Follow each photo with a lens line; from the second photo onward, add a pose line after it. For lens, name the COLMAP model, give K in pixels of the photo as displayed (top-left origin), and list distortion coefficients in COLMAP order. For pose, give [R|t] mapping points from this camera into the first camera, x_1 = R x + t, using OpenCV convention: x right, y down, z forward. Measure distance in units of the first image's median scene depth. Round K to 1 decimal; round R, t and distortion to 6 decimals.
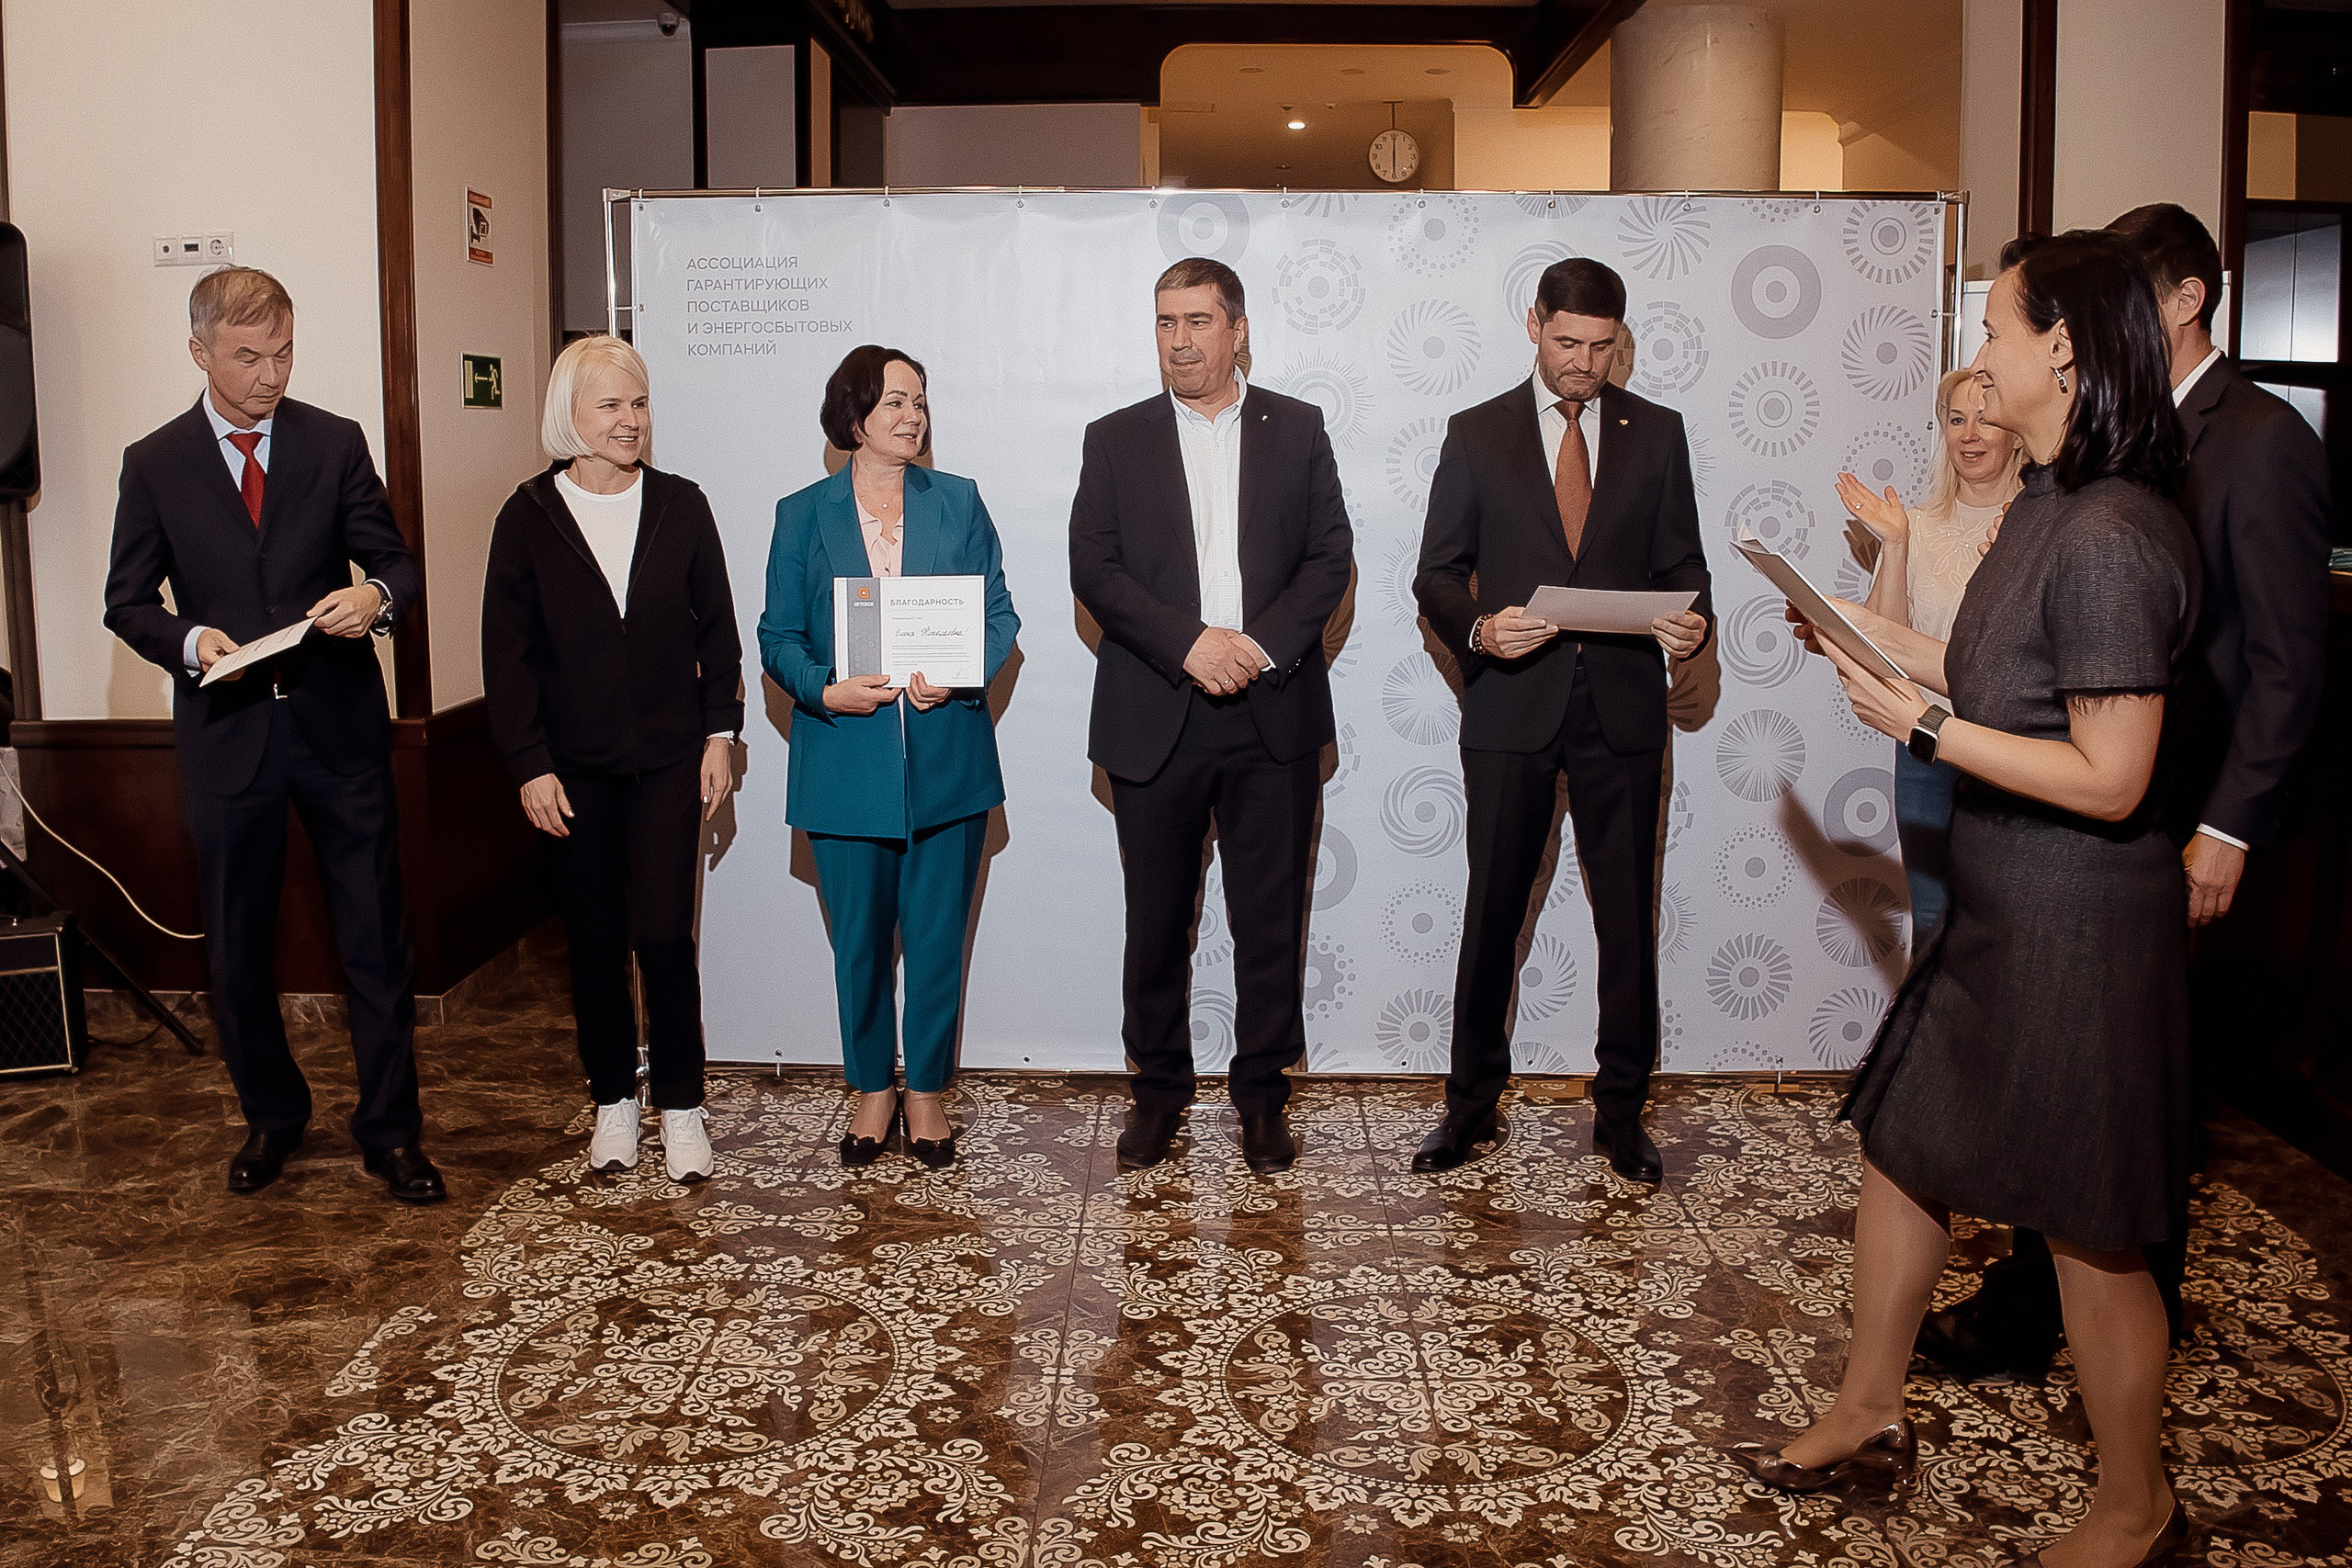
lens RADIAL K [[1895.1, 0, 1126.8], [0, 1895.1, 745.2], [0, 0, 1]] dist [-0.162002, 0.053469]
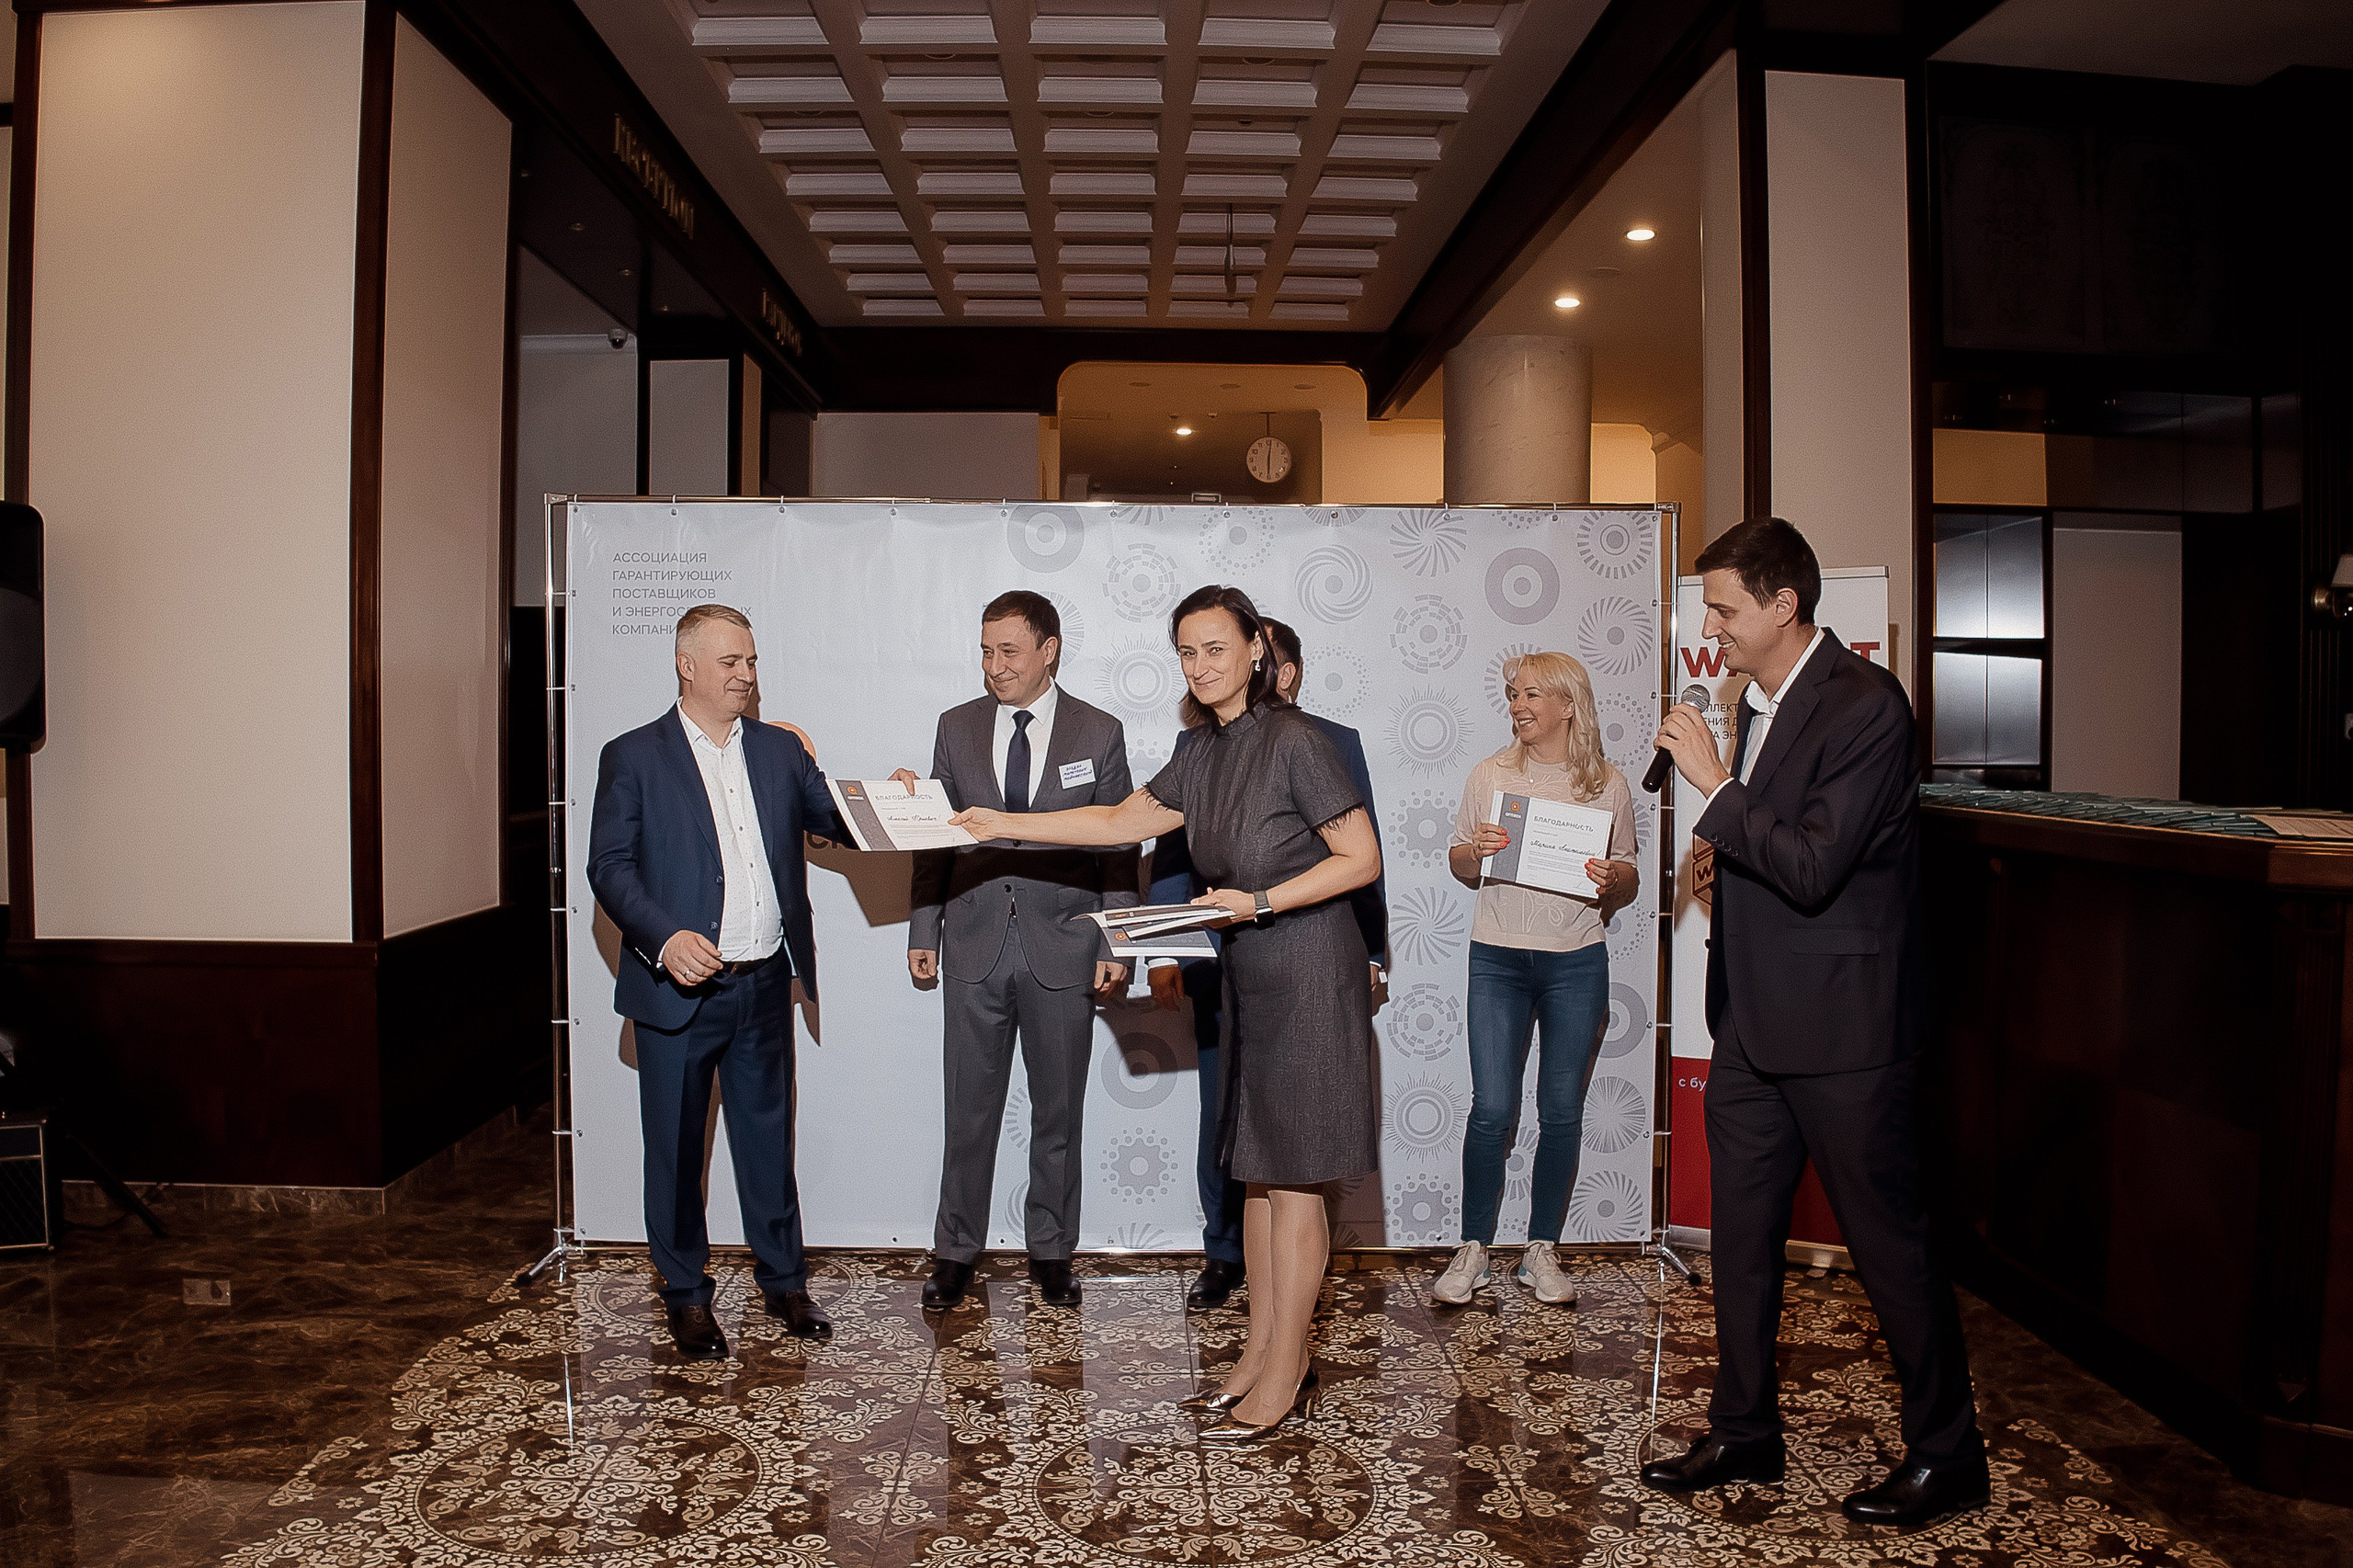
lens RADIAL K [[1778.2, 0, 1176.3], [0, 1778.2, 777.6], [0, 0, 1]] dist [-0.159691, 0.050197]
pose [[0.997590, 0.004147, 0.069264, 0.057303], [0.004382, 0.992454, -0.122535, 0.023922], [-0.069250, 0.122544, 0.990044, -0.140919]]
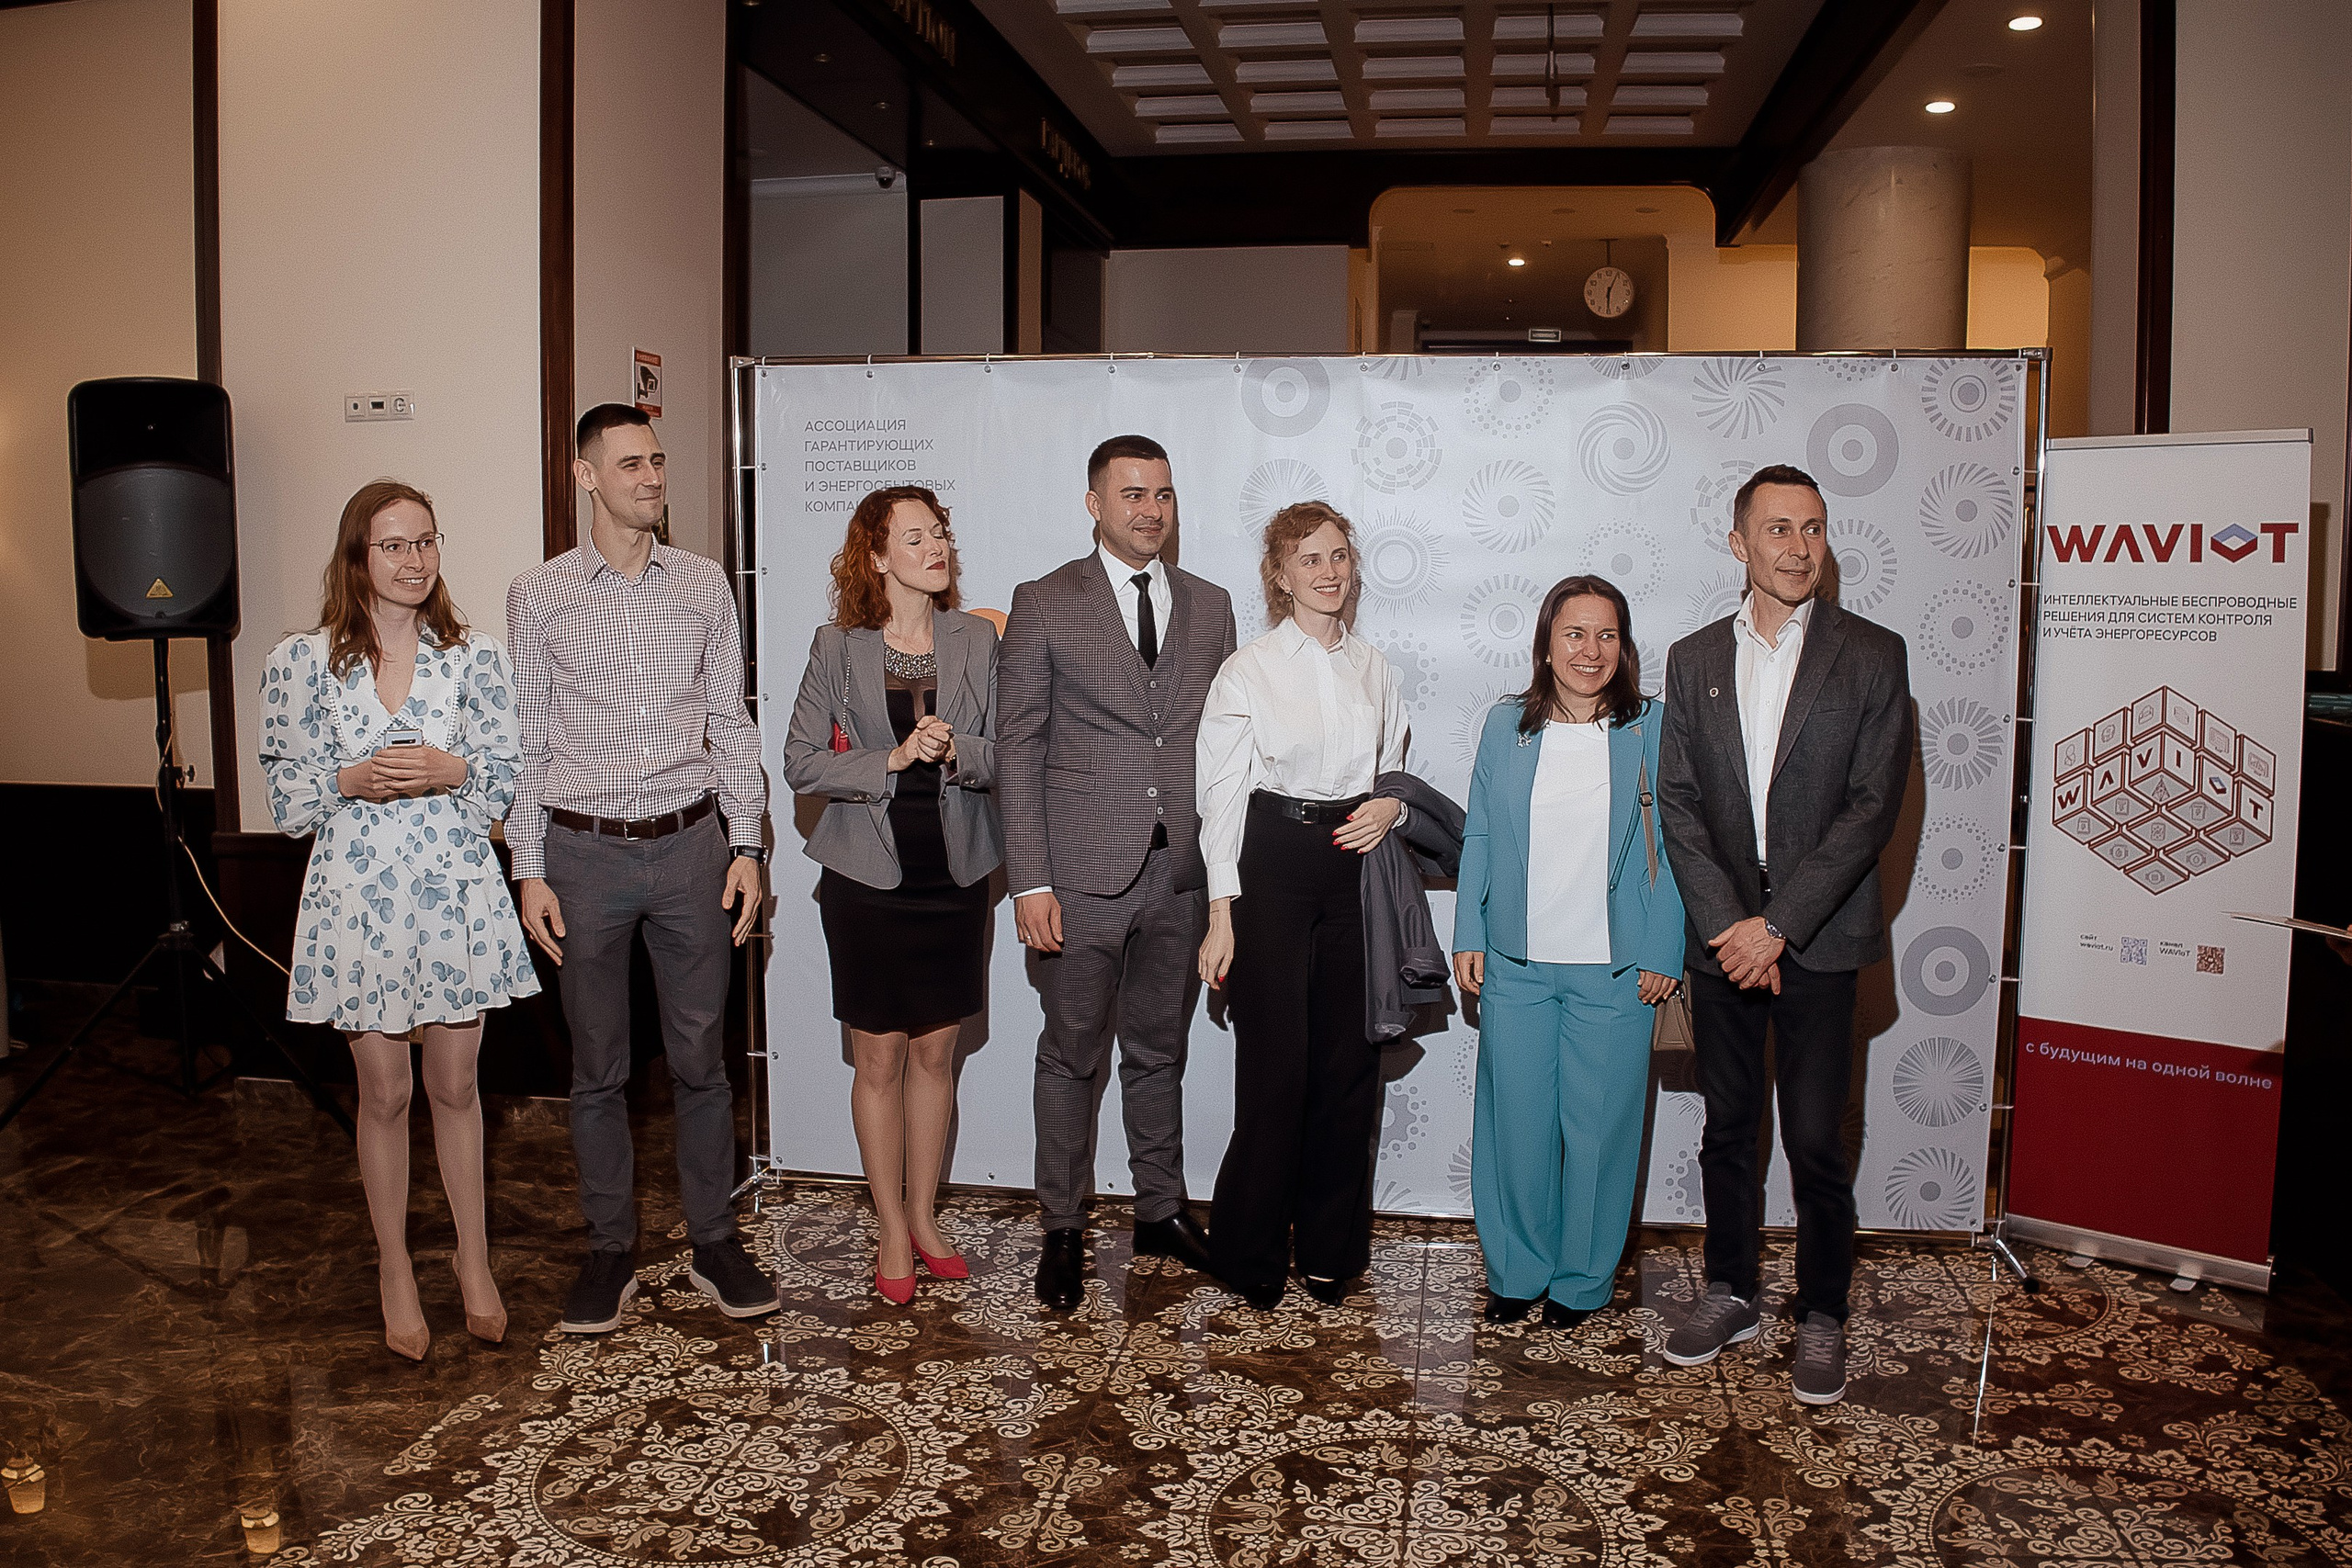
lens RADIAL K [[1847.3, 0, 1180.5], [0, 1847.3, 775.9], [0, 0, 1]] dist [-0.159929, 0.050377]
pose [[0.992750, 0.018070, -0.118832, 0.133757], [-0.022959, 0.998940, -0.039904, -0.026176], [0.117985, 0.042343, 0.992112, -0.010127]]
